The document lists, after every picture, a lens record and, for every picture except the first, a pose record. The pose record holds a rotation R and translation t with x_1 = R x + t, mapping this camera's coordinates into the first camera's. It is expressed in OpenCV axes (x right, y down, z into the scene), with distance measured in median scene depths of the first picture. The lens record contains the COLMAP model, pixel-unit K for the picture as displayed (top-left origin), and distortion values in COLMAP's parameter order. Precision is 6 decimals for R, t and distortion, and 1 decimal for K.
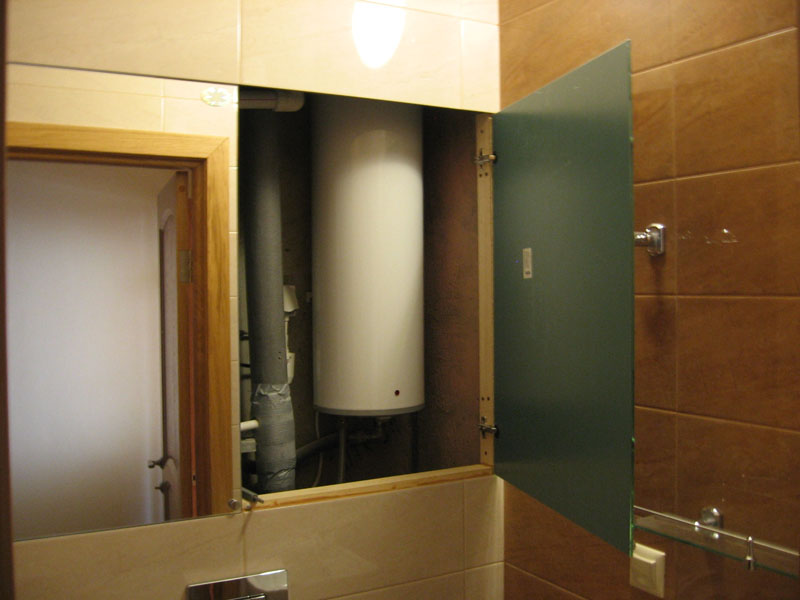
lens RADIAL K [[835.0, 0, 400.0], [0, 835.0, 300.0], [0, 0, 1]] dist [-0.111077, 0.021774]
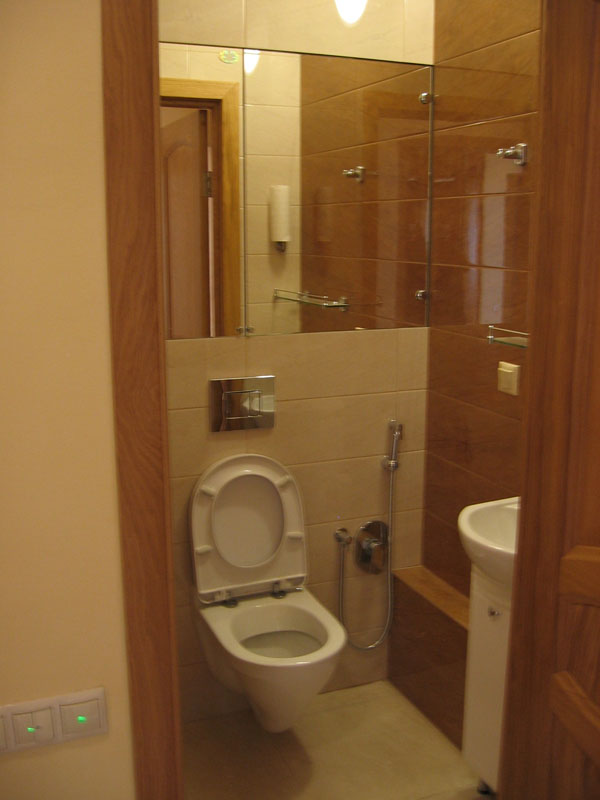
lens RADIAL K [[835.0, 0, 300.0], [0, 835.0, 400.0], [0, 0, 1]] dist [-0.111077, 0.021774]
pose [[0.990957, 0.034752, -0.129603, 0.097028], [-0.010358, 0.982809, 0.184334, 0.072389], [0.133781, -0.181324, 0.974281, -0.442984]]
